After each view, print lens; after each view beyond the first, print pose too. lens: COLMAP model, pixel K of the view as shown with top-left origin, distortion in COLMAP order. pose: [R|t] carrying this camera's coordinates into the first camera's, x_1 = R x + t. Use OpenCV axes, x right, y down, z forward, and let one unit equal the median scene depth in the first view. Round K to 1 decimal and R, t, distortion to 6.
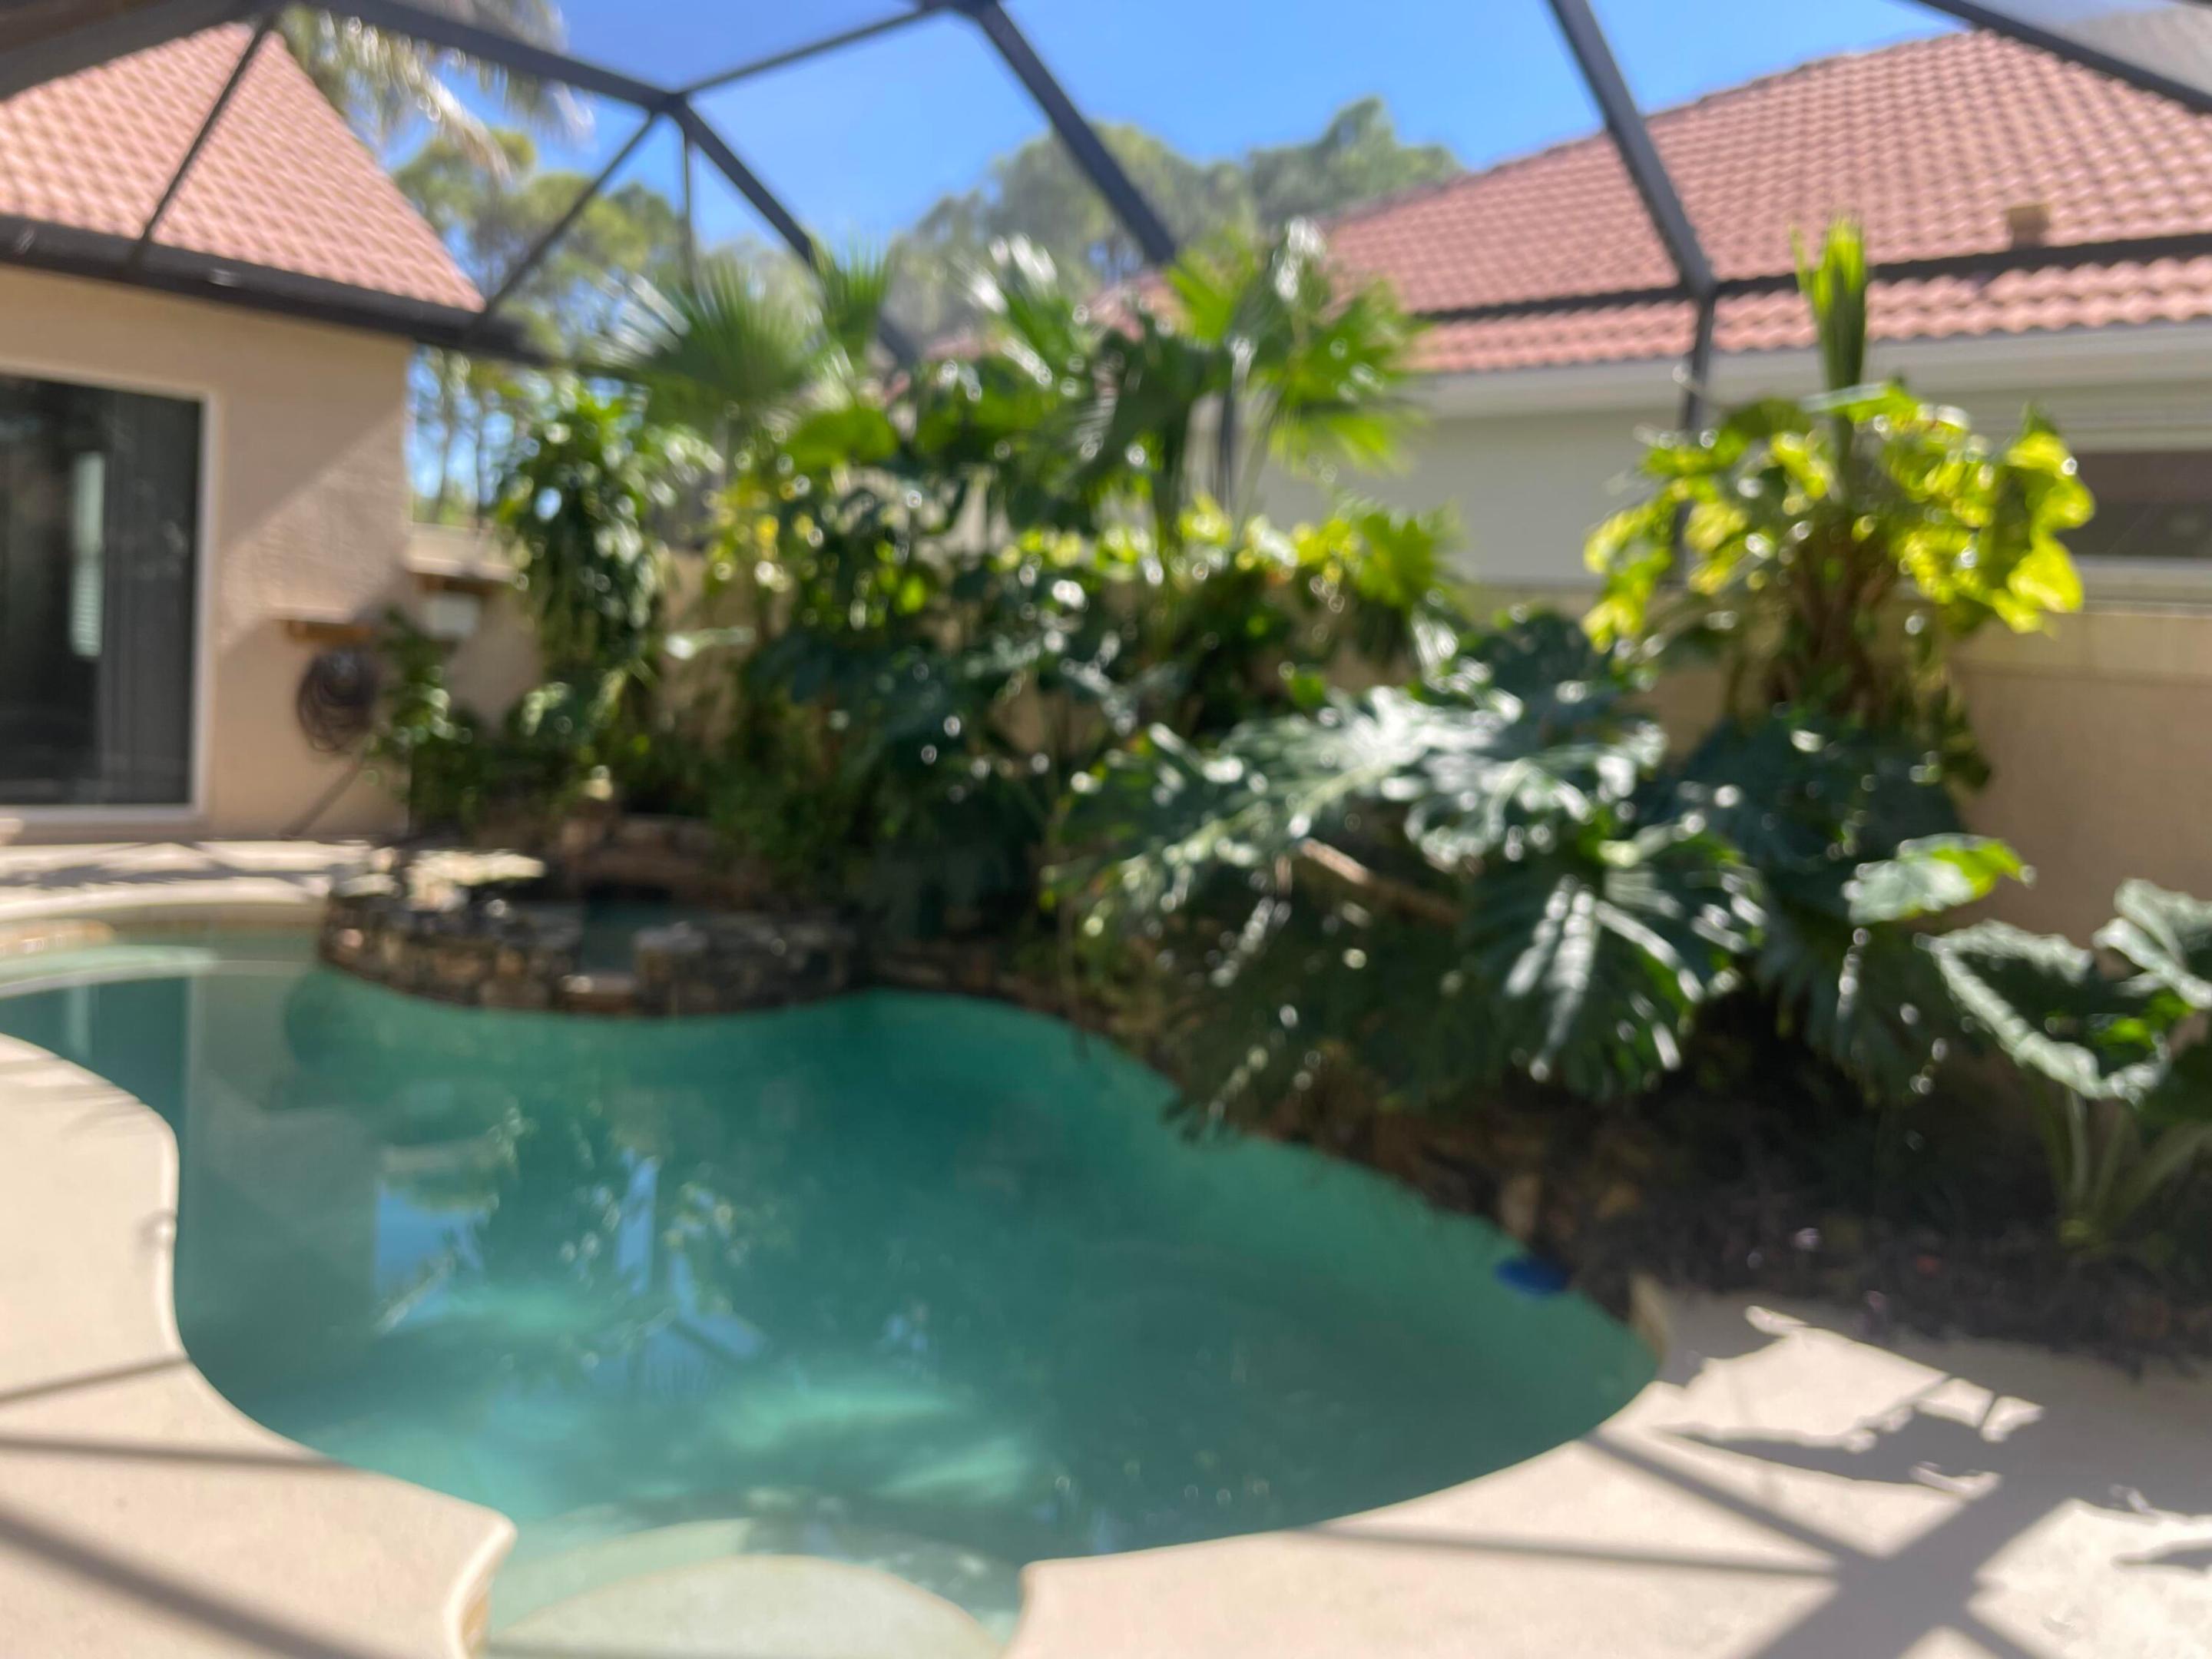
lens RADIAL K [[1759.6, 0, 1173.5], [0, 1759.6, 830.4], [0, 0, 1]] dist [0.007367, -0.002367]
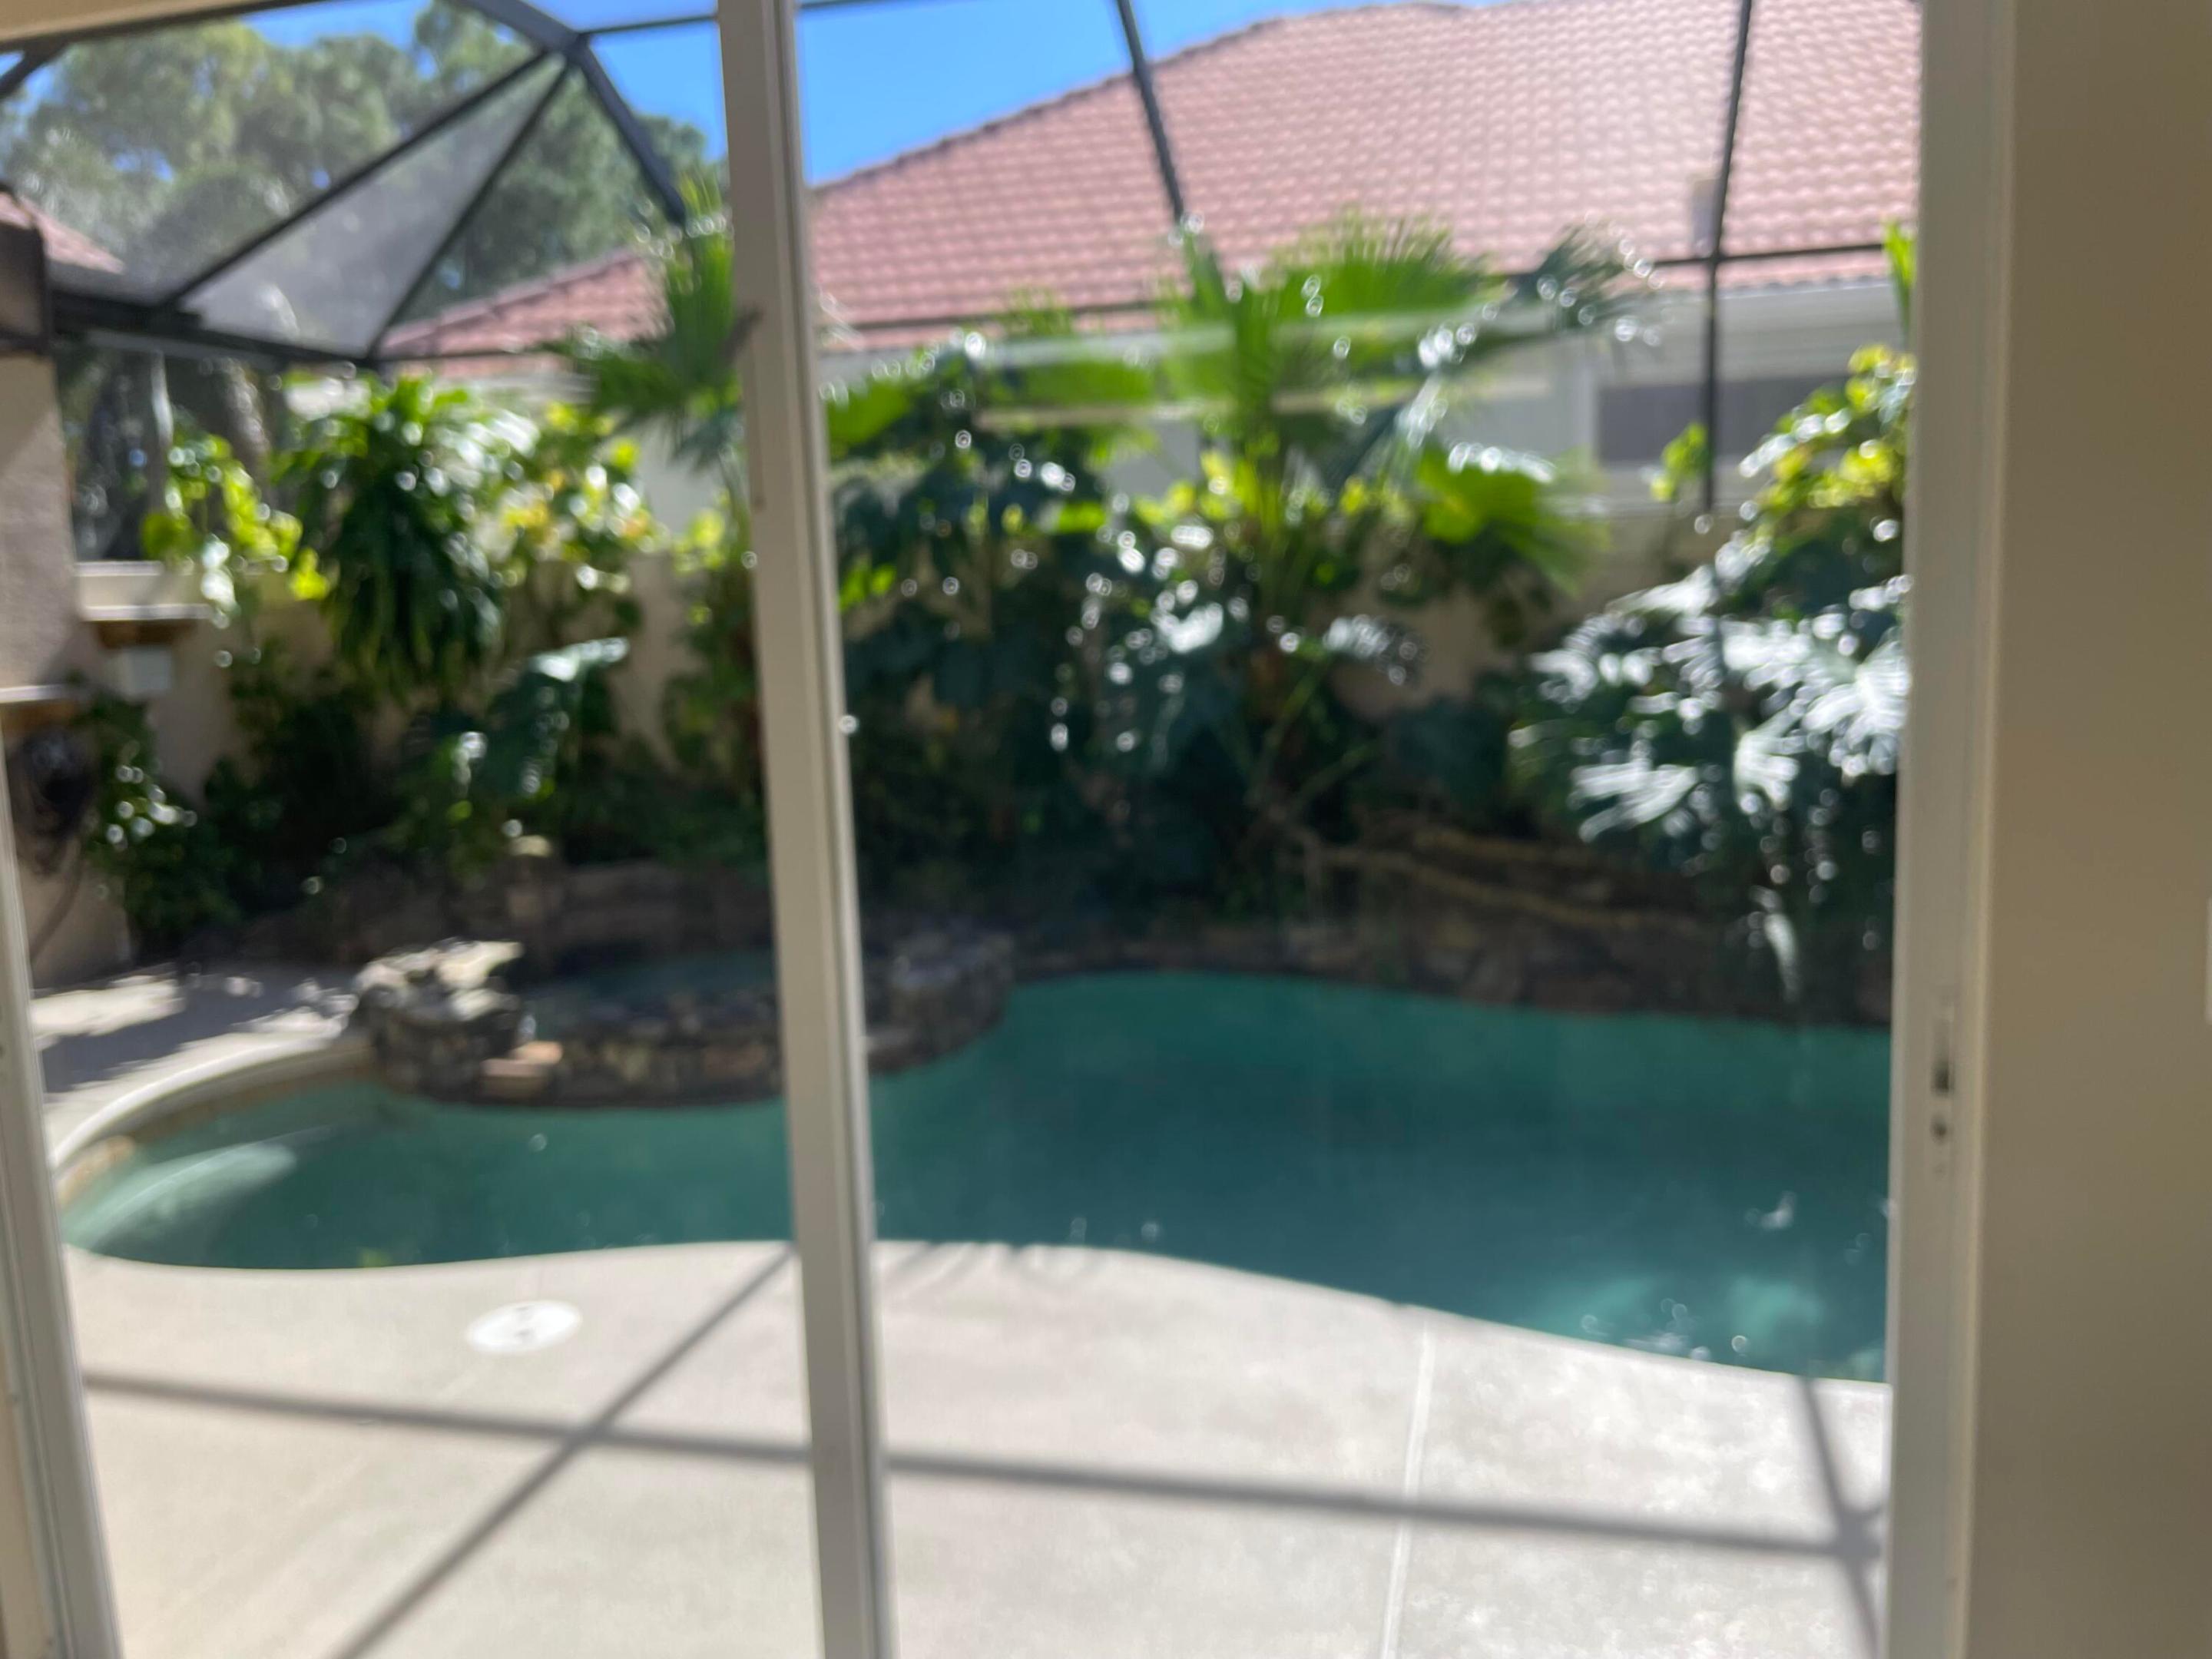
lens RADIAL K [[1774.8, 0, 1106.0], [0, 1774.8, 829.5], [0, 0, 1]] dist [0.018082, -0.002849]
pose [[0.838015, -0.183947, 0.513706, -0.540747], [0.152572, 0.982904, 0.103064, -0.079530], [-0.523882, -0.007993, 0.851754, 0.106954]]
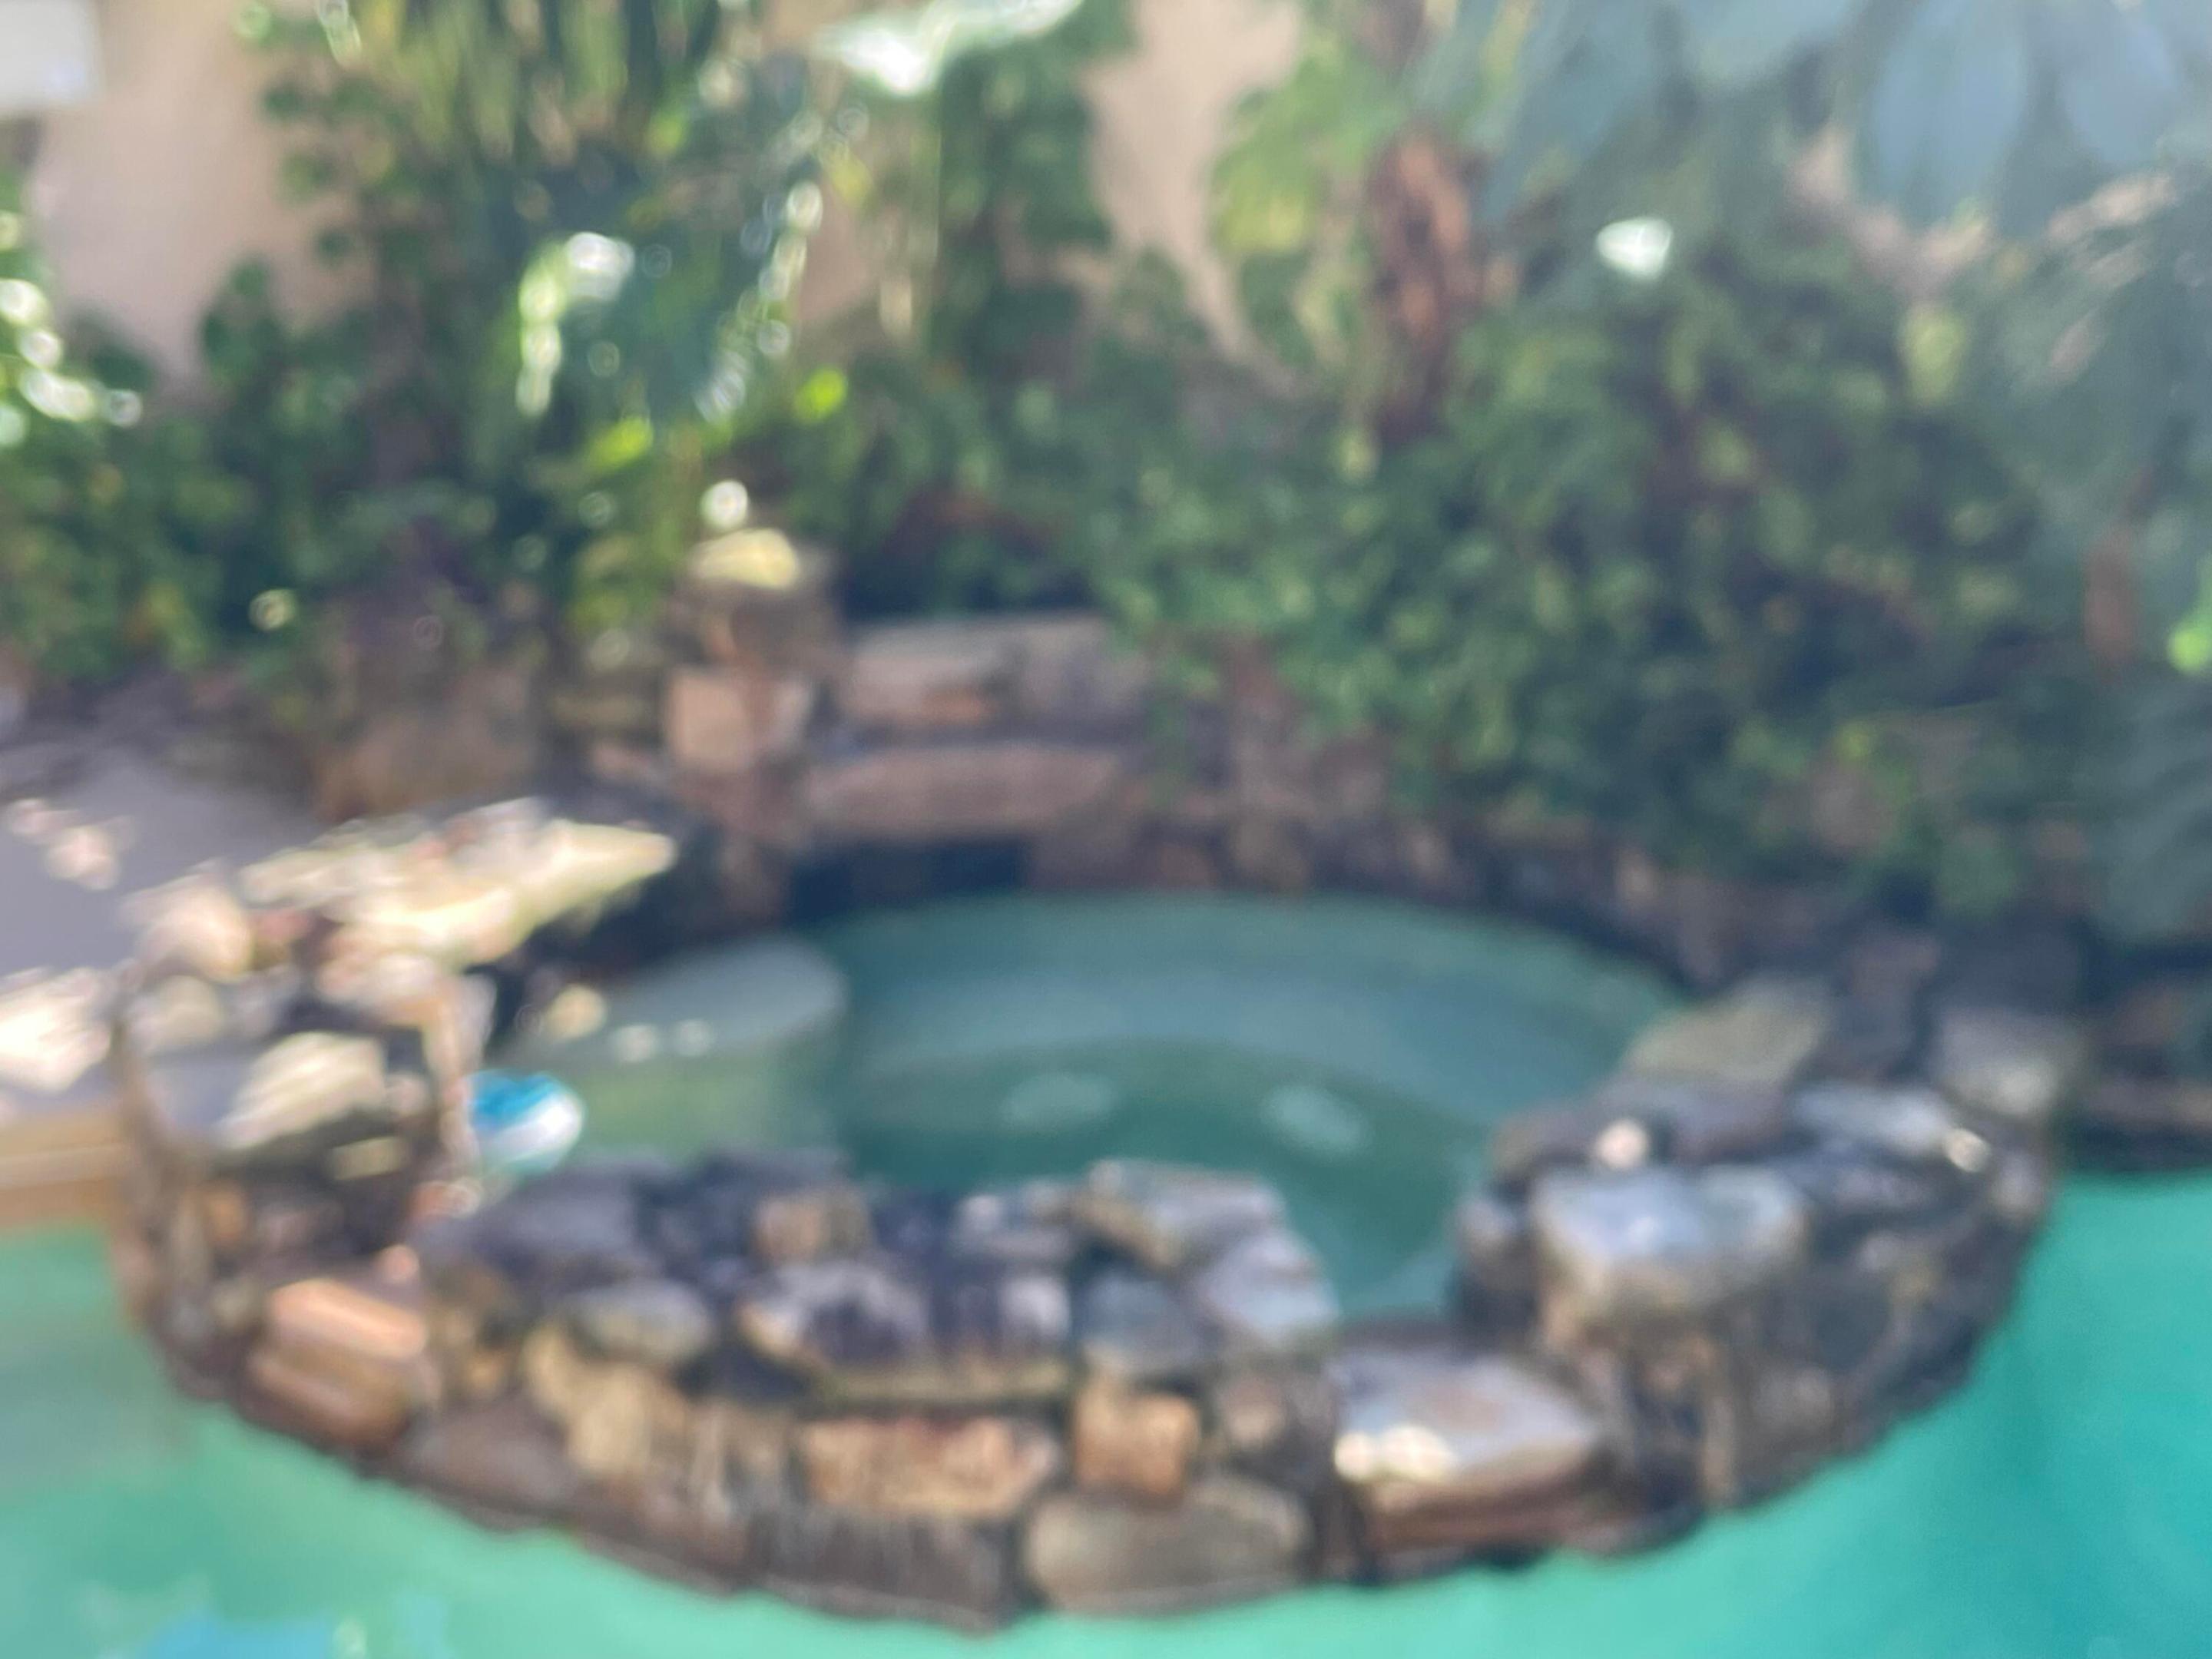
lens RADIAL K [[3020.8, 0, 1106.0], [0, 3020.8, 829.5], [0, 0, 1]] dist [-0.020809, -0.032760]
pose [[0.987041, -0.139981, 0.078450, -0.314130], [0.122460, 0.973037, 0.195453, -0.074870], [-0.103695, -0.183314, 0.977570, 0.459991]]
